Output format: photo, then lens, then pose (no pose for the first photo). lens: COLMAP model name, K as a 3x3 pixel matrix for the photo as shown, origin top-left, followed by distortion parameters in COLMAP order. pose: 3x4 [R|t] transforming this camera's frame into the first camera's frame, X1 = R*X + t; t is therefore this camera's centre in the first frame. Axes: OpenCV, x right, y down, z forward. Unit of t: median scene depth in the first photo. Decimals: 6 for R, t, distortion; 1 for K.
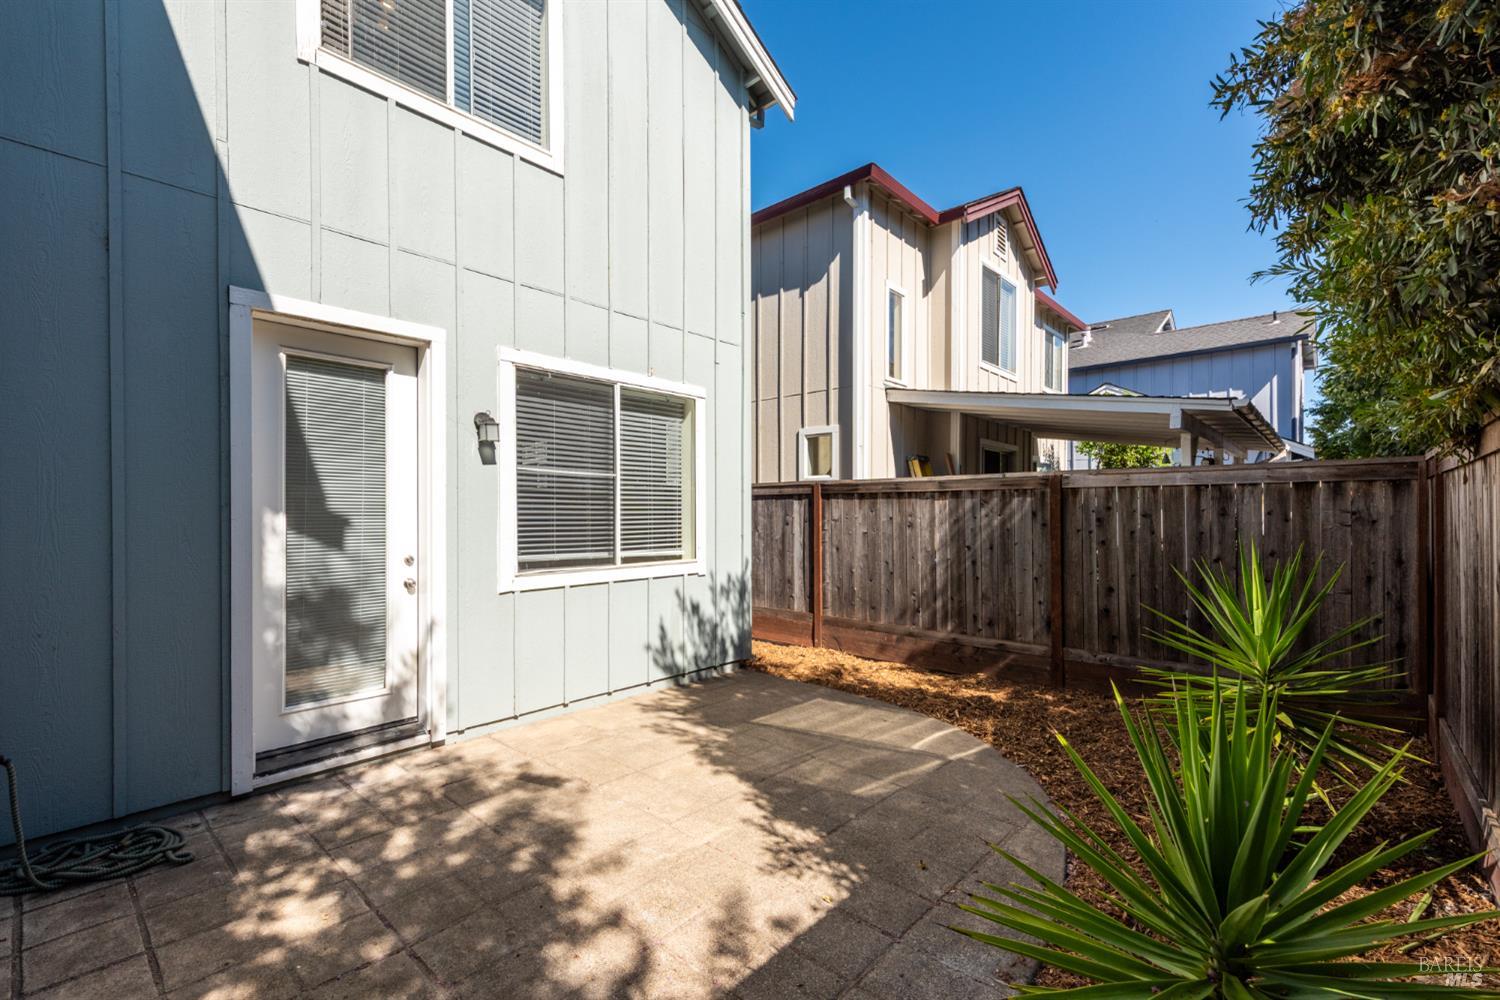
lens RADIAL K [[642.7, 0, 707.6], [0, 642.7, 514.8], [0, 0, 1]] dist [0.023051, -0.000076]
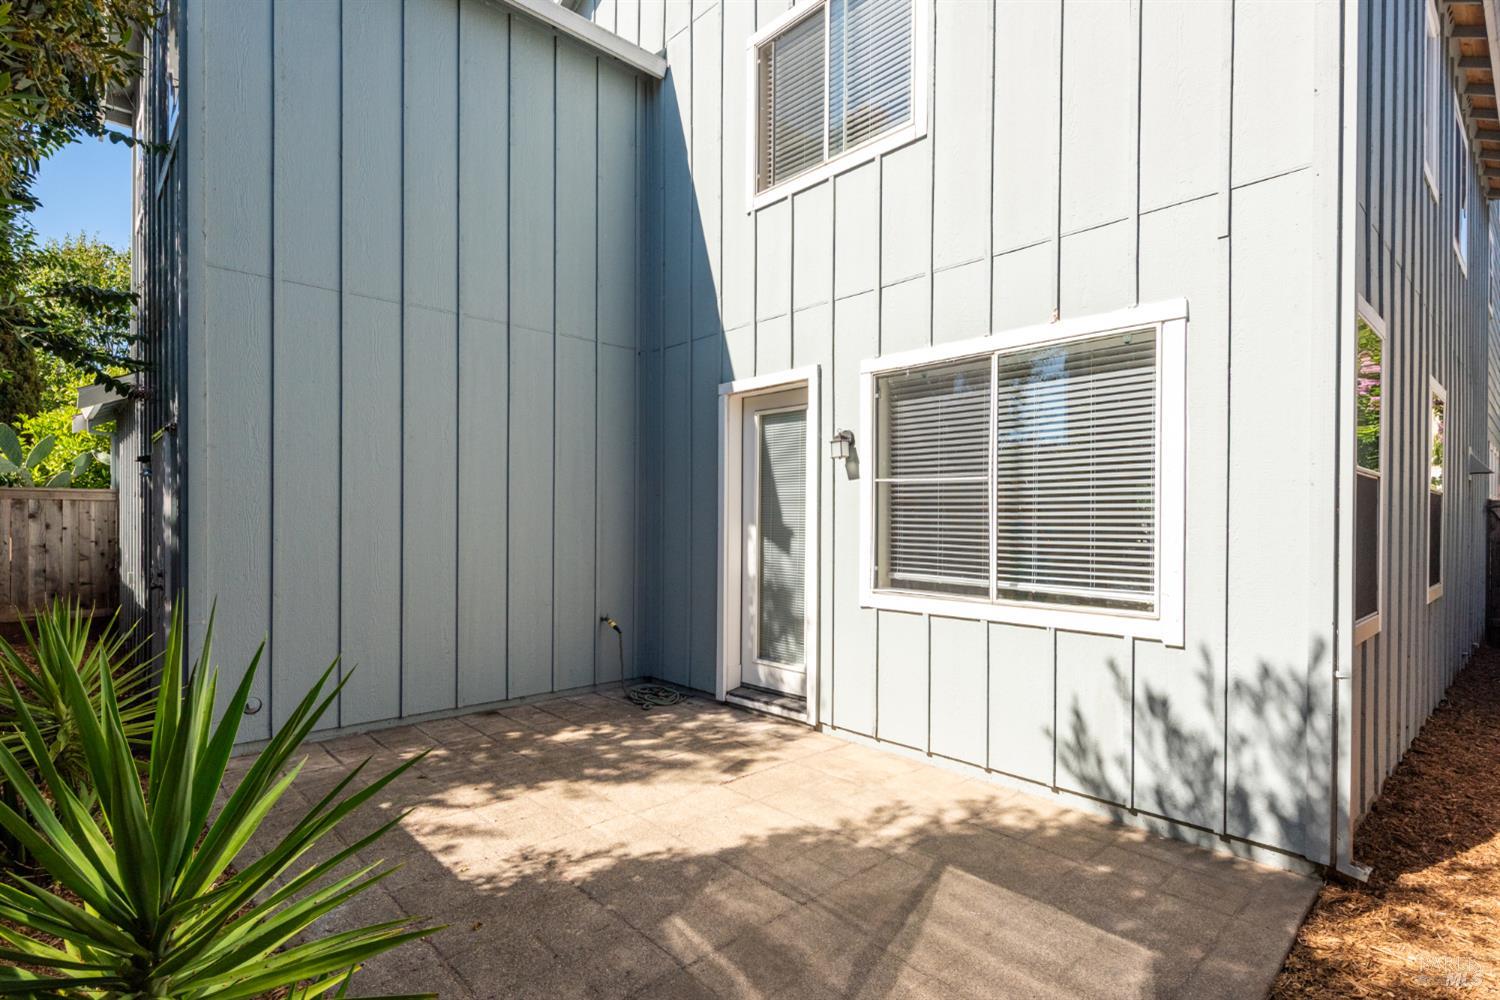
lens RADIAL K [[733.8, 0, 752.5], [0, 733.8, 520.9], [0, 0, 1]] dist [0.021188, -0.000382]
pose [[-0.039204, 0.002154, -0.999229, 0.761561], [-0.010693, 0.999940, 0.002575, -0.012273], [0.999174, 0.010786, -0.039179, 0.811606]]
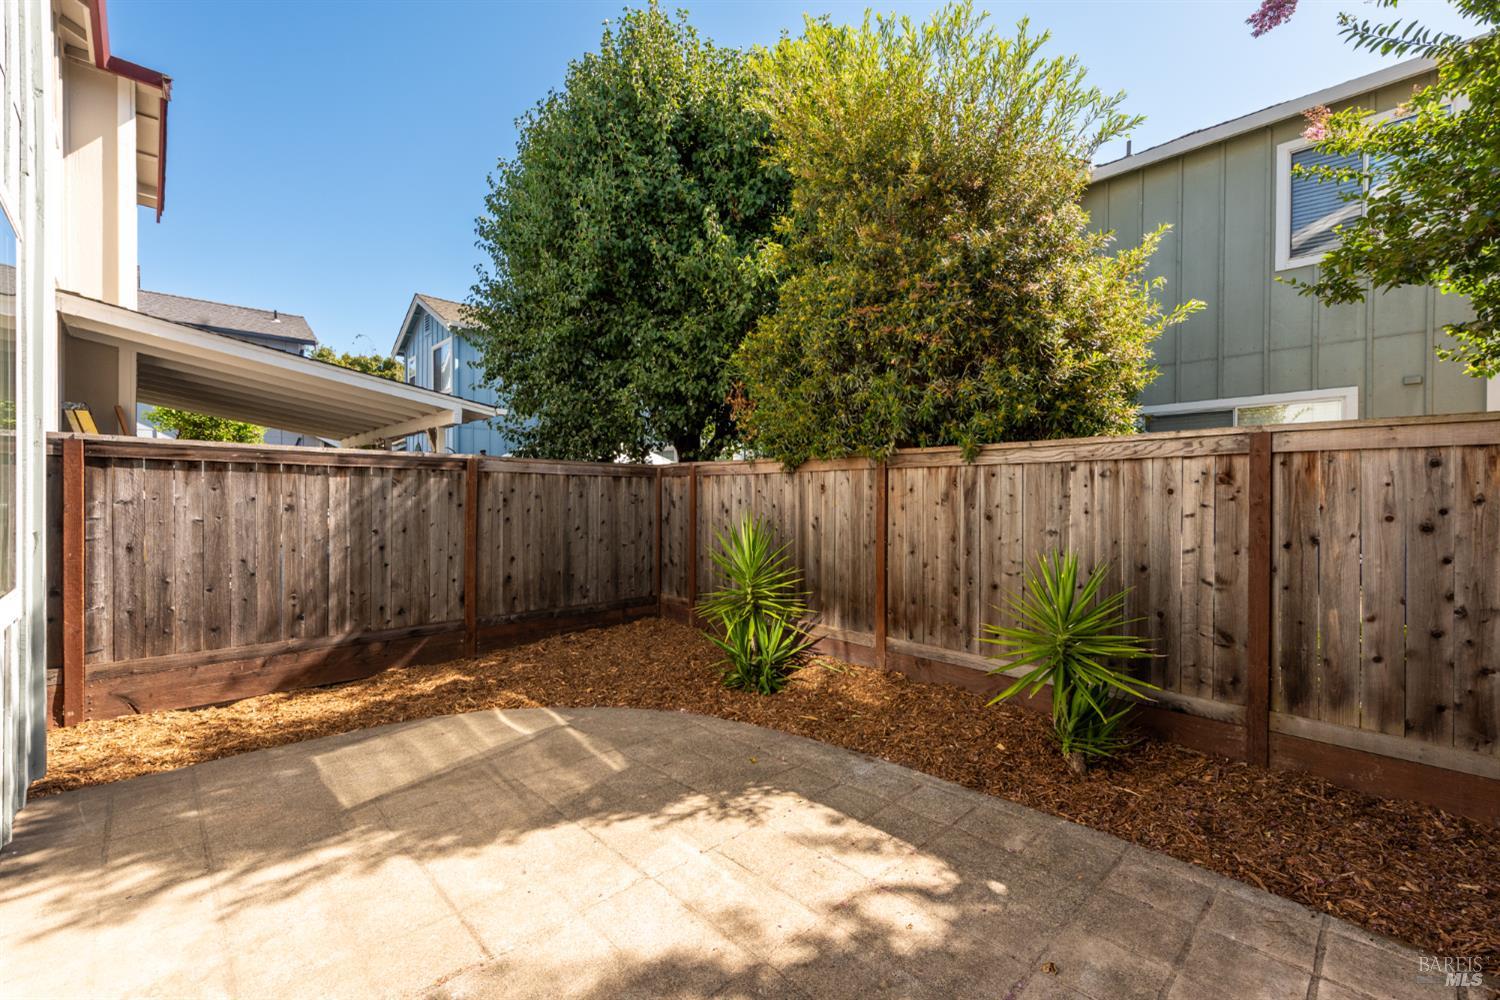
lens RADIAL K [[632.1, 0, 750.0], [0, 632.1, 500.0], [0, 0, 1]] dist [0.010246, 0.000070]
pose [[0.037181, -0.000661, 0.999308, -0.544684], [-0.001530, 0.999999, 0.000718, 0.006763], [-0.999307, -0.001555, 0.037180, 0.550994]]
